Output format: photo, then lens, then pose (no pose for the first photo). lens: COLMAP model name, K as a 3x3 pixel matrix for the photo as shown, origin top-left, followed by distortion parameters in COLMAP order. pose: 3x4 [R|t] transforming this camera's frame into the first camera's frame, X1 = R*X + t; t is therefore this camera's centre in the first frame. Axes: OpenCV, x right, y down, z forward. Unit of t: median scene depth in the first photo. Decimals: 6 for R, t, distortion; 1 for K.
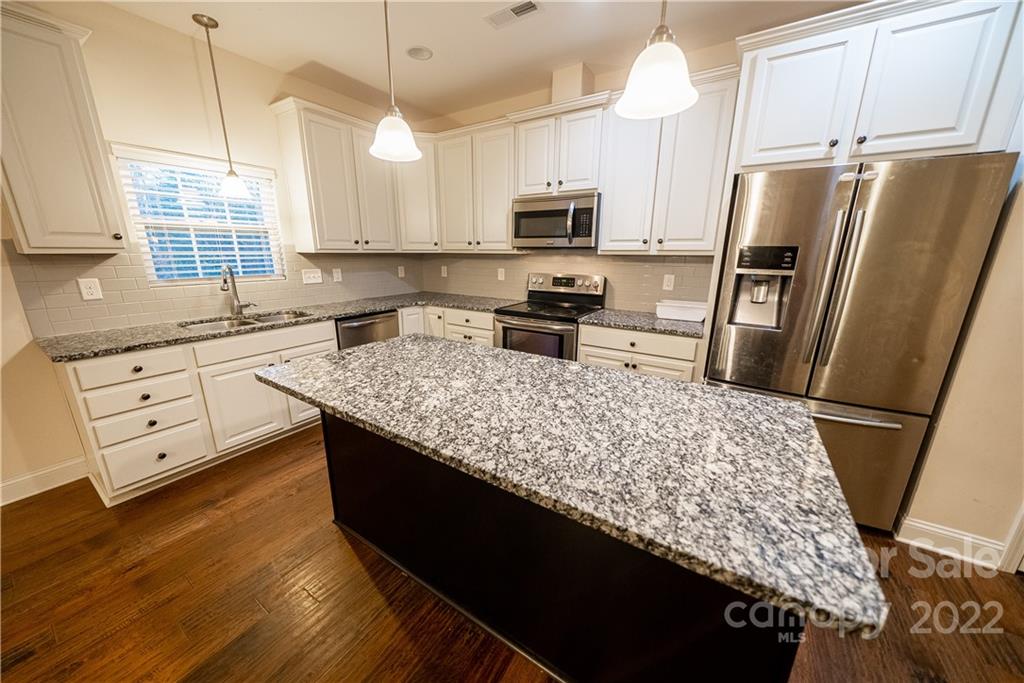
lens RADIAL K [[352.4, 0, 510.4], [0, 352.4, 344.5], [0, 0, 1]] dist [-0.007730, -0.000044]
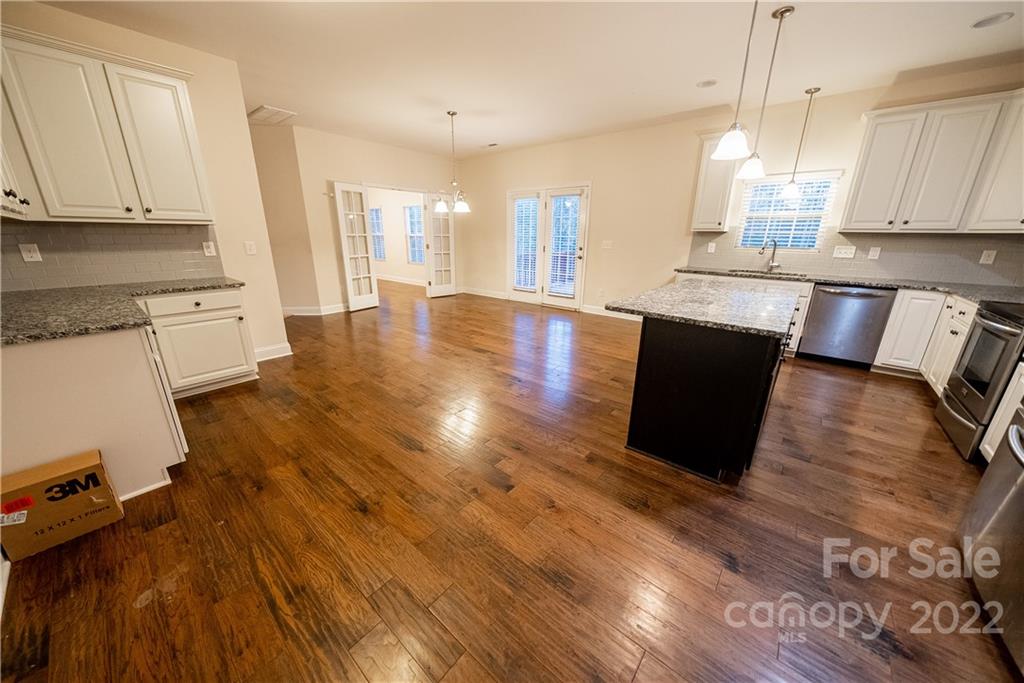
lens RADIAL K [[352.4, 0, 510.4], [0, 352.4, 344.5], [0, 0, 1]] dist [-0.007730, -0.000044]
pose [[-0.124079, 0.292273, -0.948252, 0.931589], [-0.263289, 0.911684, 0.315453, 0.025391], [0.956704, 0.288805, -0.036169, 0.021557]]
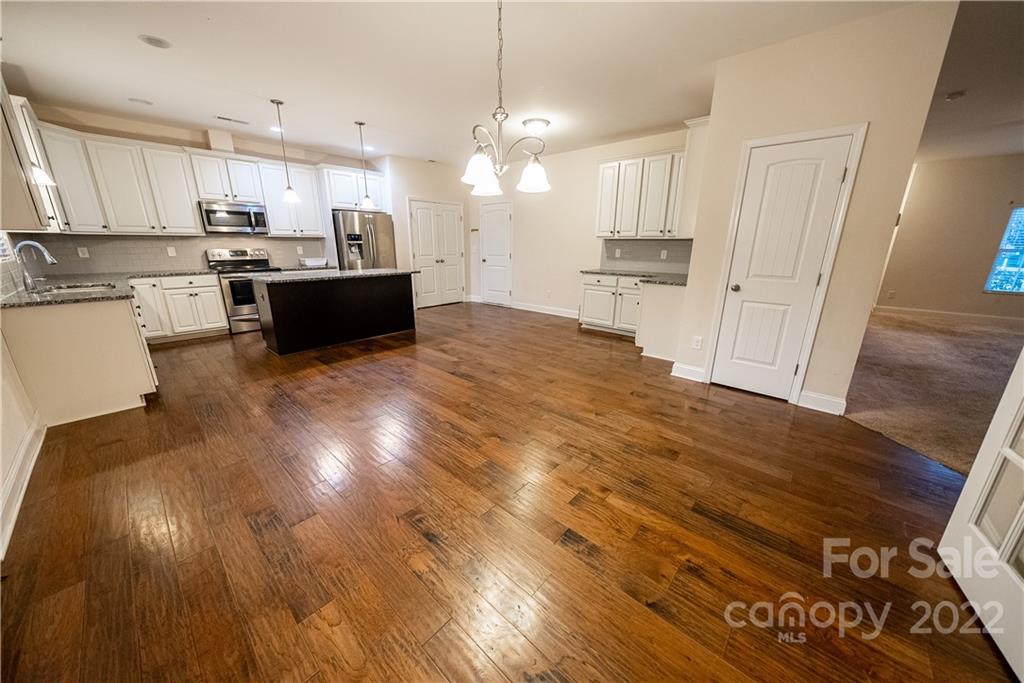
lens RADIAL K [[352.4, 0, 510.4], [0, 352.4, 344.5], [0, 0, 1]] dist [-0.007730, -0.000044]
pose [[0.153072, -0.277780, 0.948371, -1.525348], [0.245421, 0.940300, 0.235804, 0.171617], [-0.957255, 0.196655, 0.212106, -0.560303]]
